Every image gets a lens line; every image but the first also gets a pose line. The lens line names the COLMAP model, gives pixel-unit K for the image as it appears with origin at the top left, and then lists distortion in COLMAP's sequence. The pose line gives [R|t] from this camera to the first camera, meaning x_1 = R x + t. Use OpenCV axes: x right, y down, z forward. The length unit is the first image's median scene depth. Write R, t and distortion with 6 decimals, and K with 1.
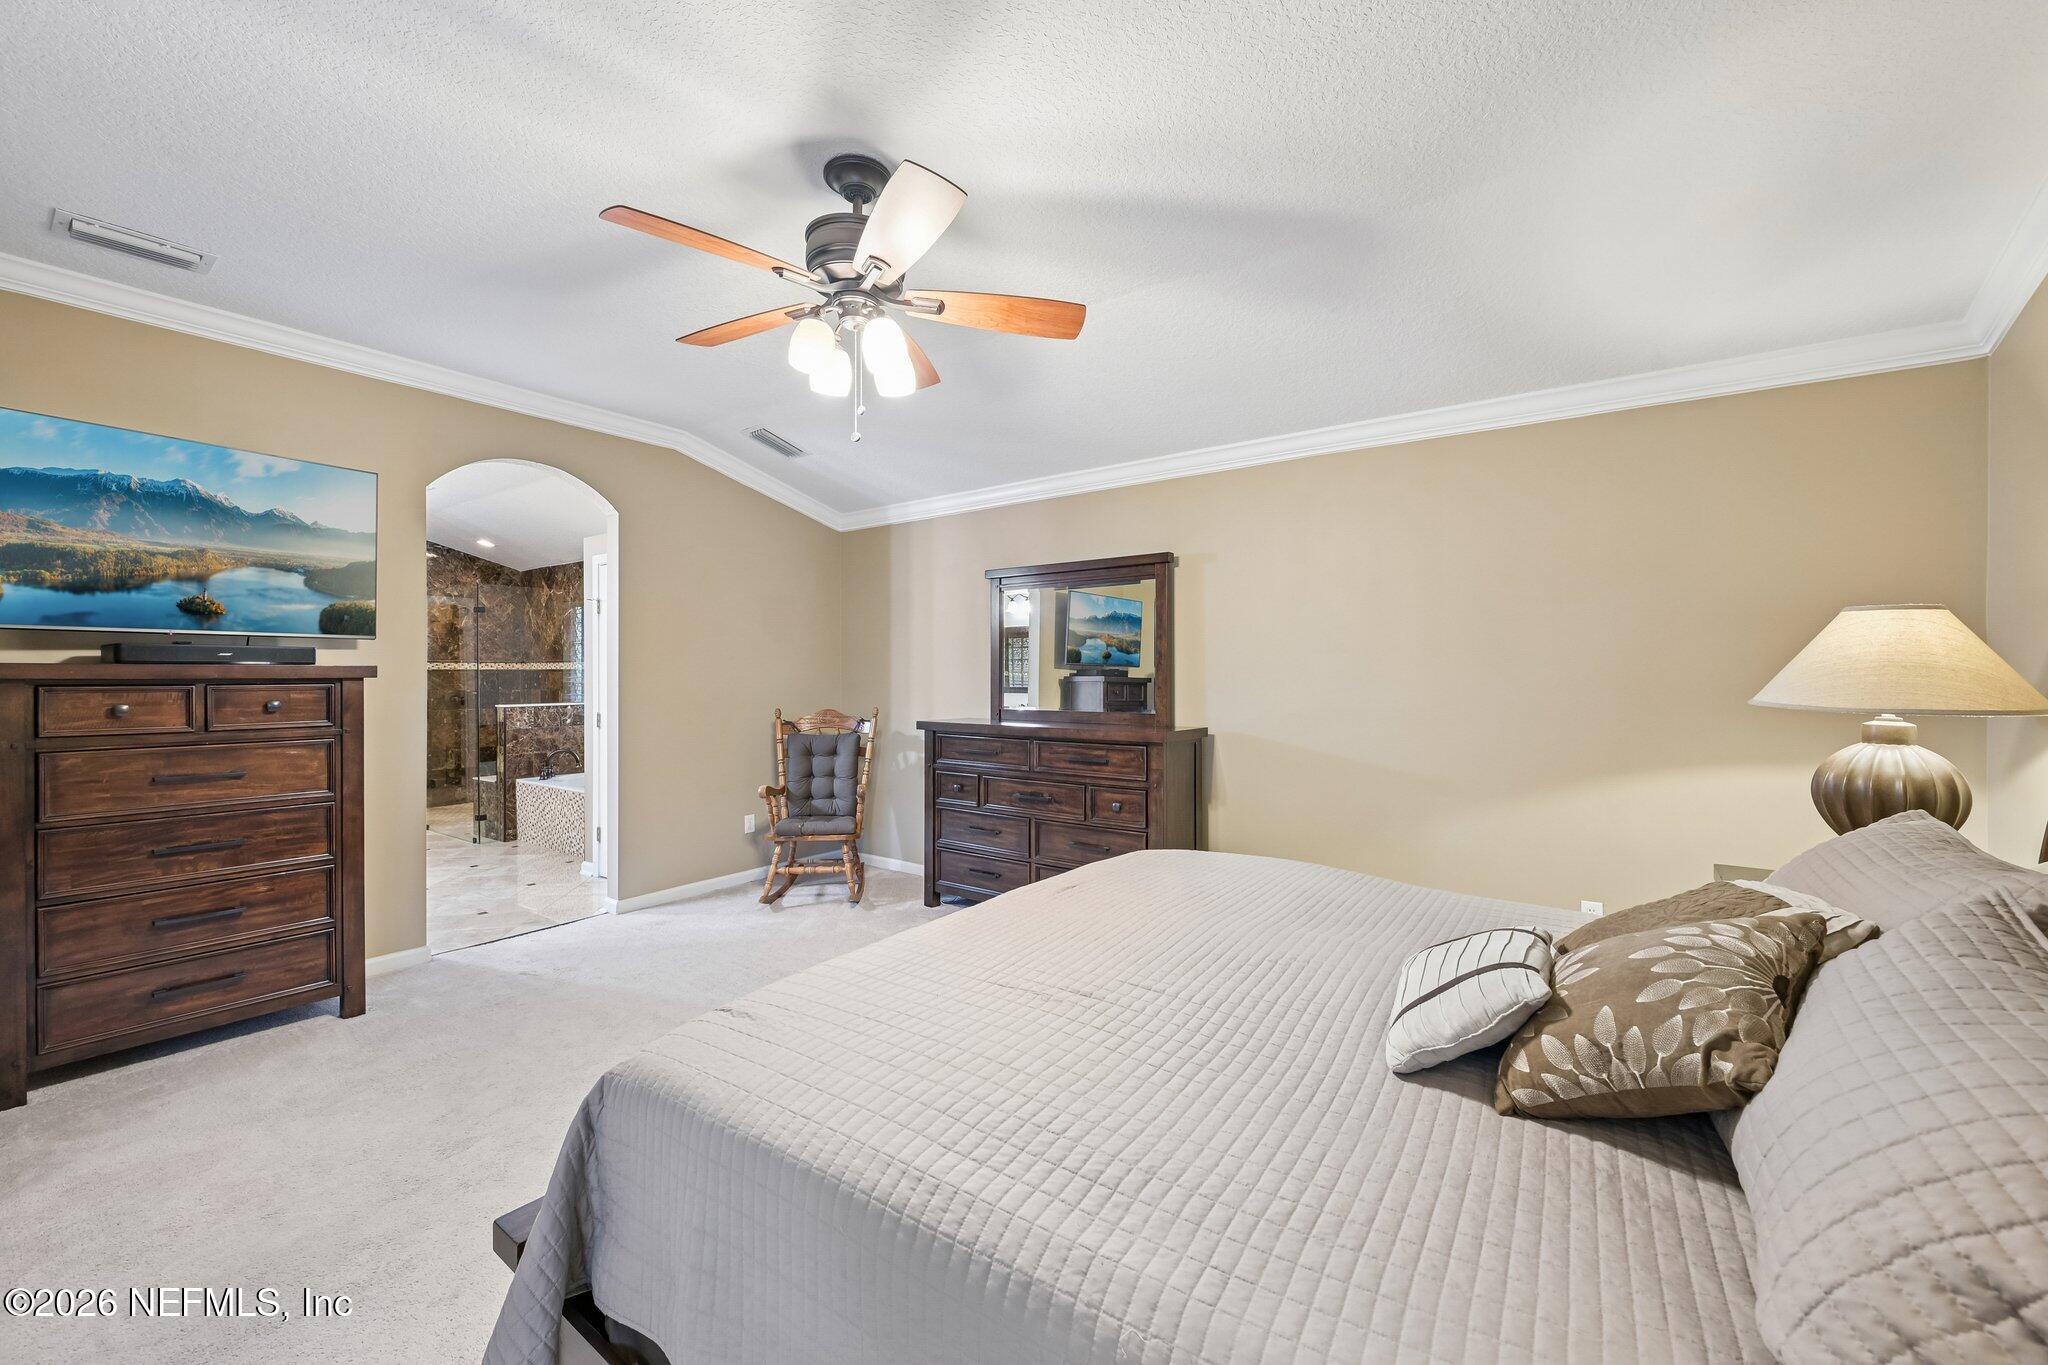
lens RADIAL K [[814.5, 0, 1039.1], [0, 814.5, 682.2], [0, 0, 1]] dist [0.009017, -0.000368]
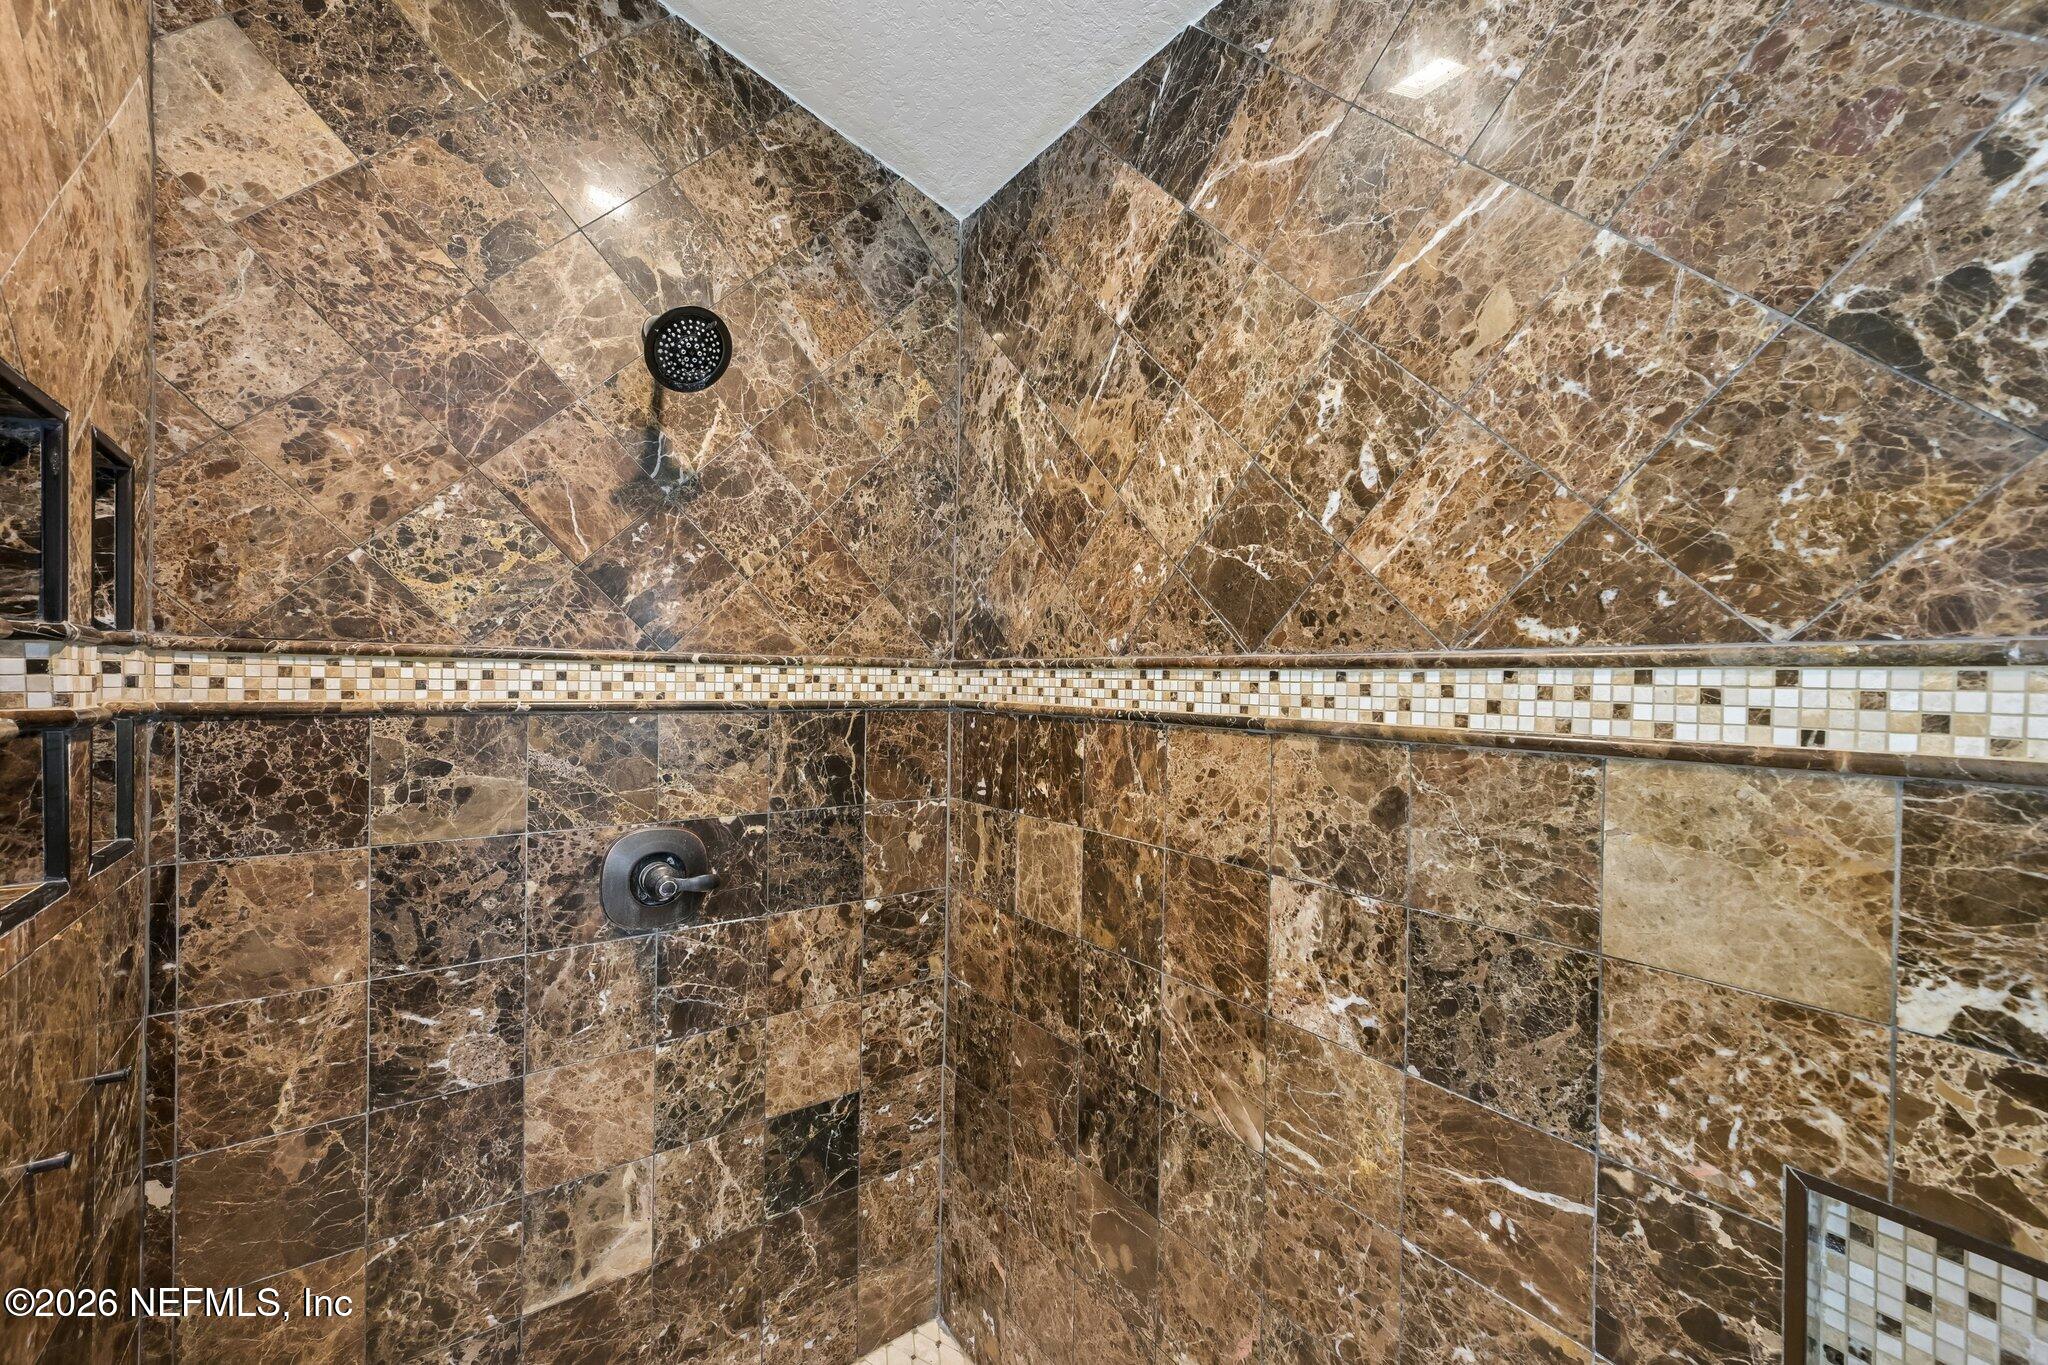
lens RADIAL K [[814.5, 0, 1039.1], [0, 814.5, 682.2], [0, 0, 1]] dist [0.009017, -0.000368]
pose [[0.953093, 0.010742, -0.302488, -0.582330], [-0.012659, 0.999910, -0.004377, -0.020445], [0.302414, 0.008000, 0.953143, 0.856398]]
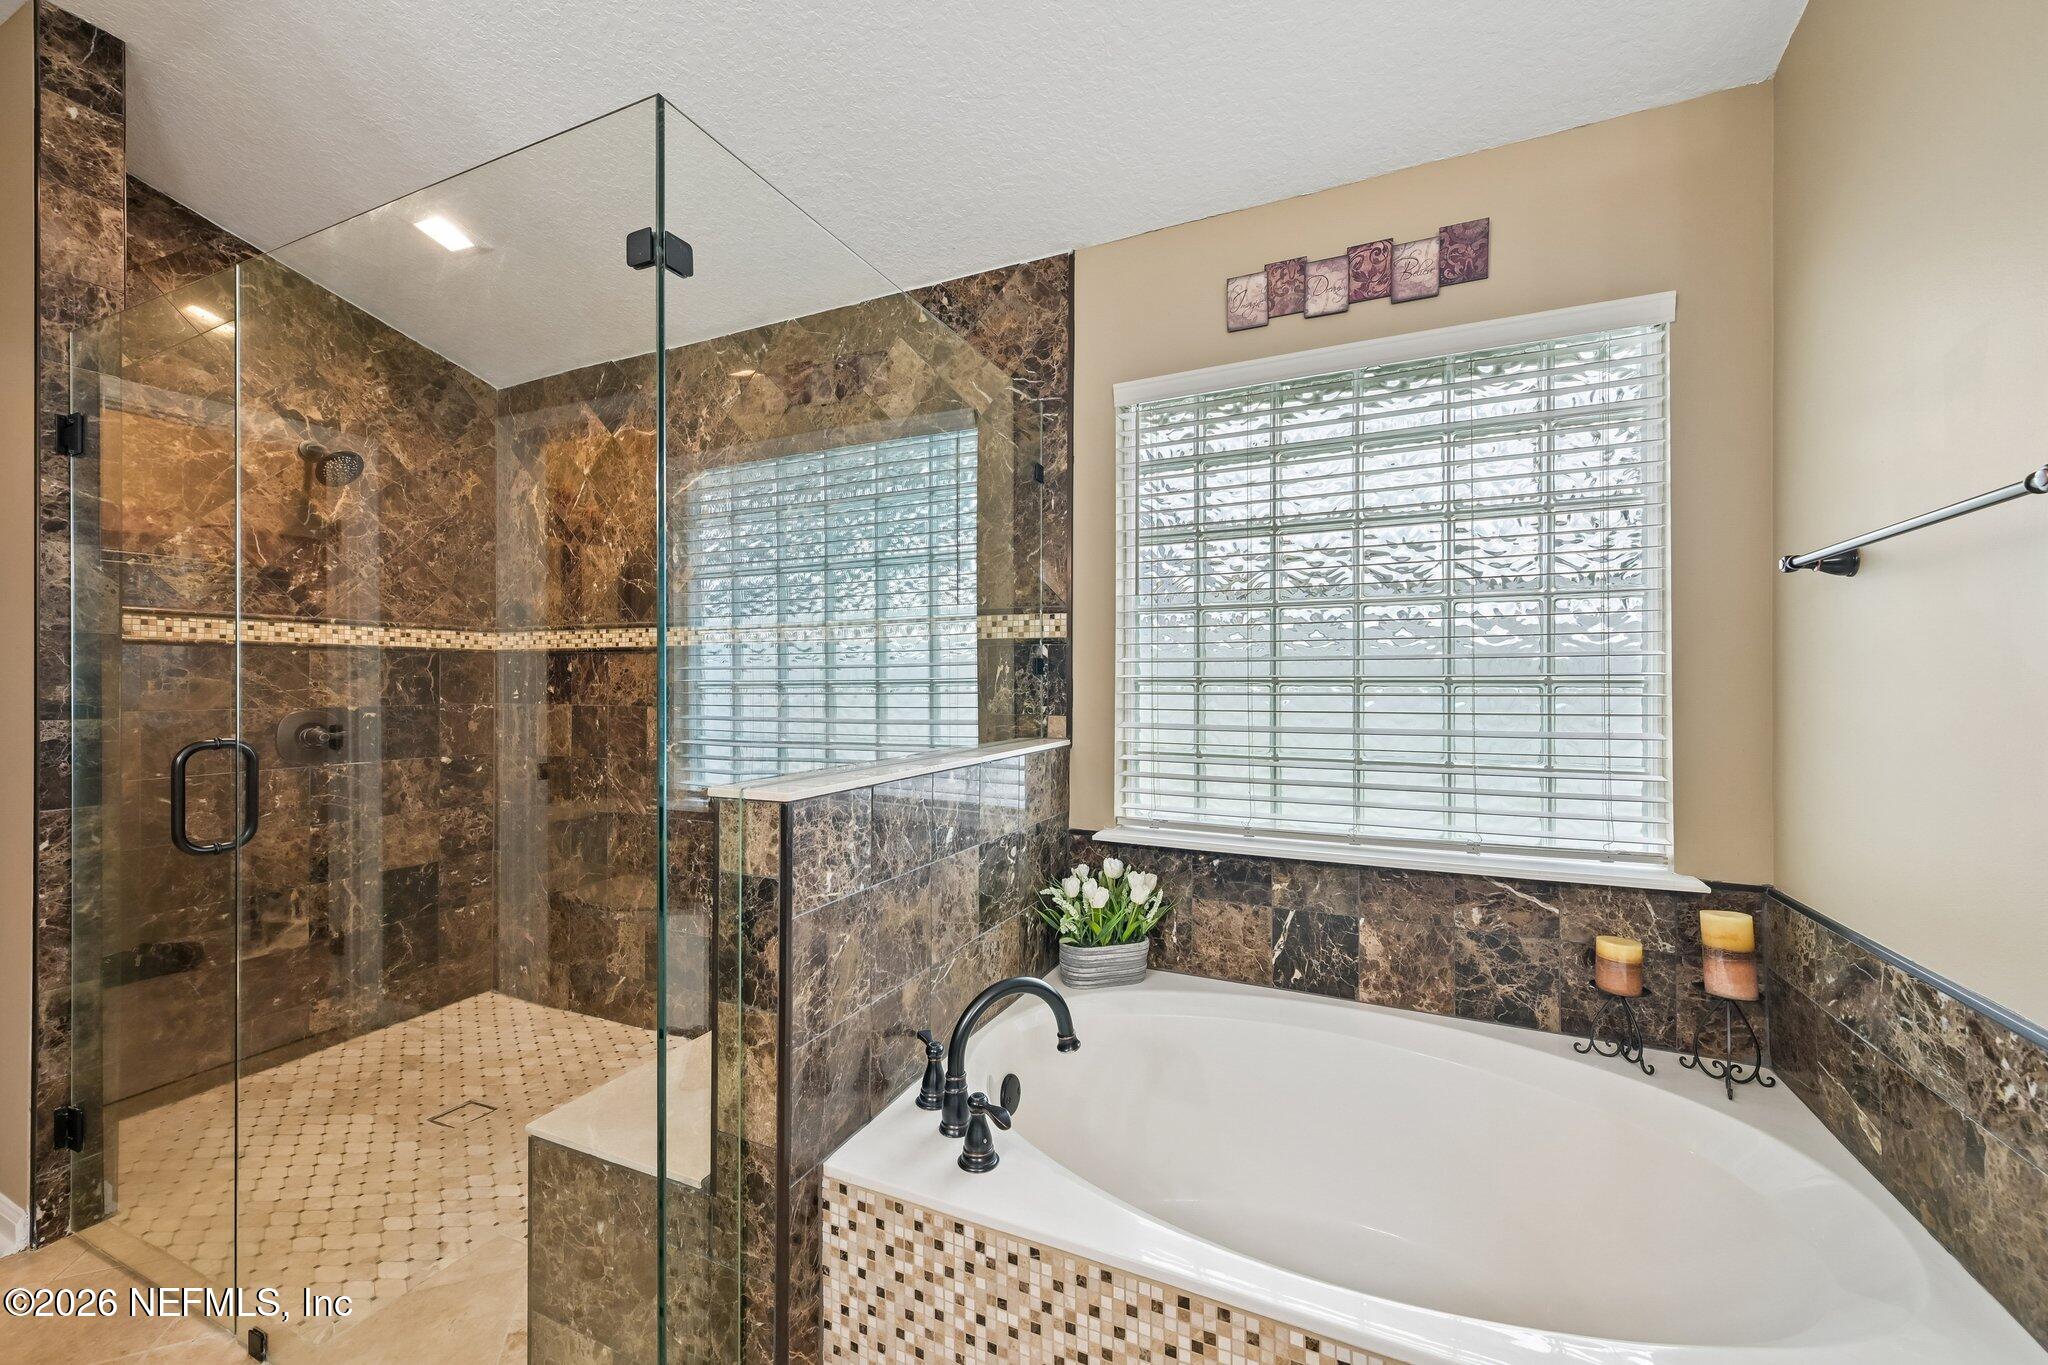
lens RADIAL K [[814.5, 0, 1039.1], [0, 814.5, 682.2], [0, 0, 1]] dist [0.009017, -0.000368]
pose [[0.982972, -0.002971, 0.183732, -0.483525], [0.004343, 0.999966, -0.007070, 0.003387], [-0.183705, 0.007747, 0.982951, 0.617238]]
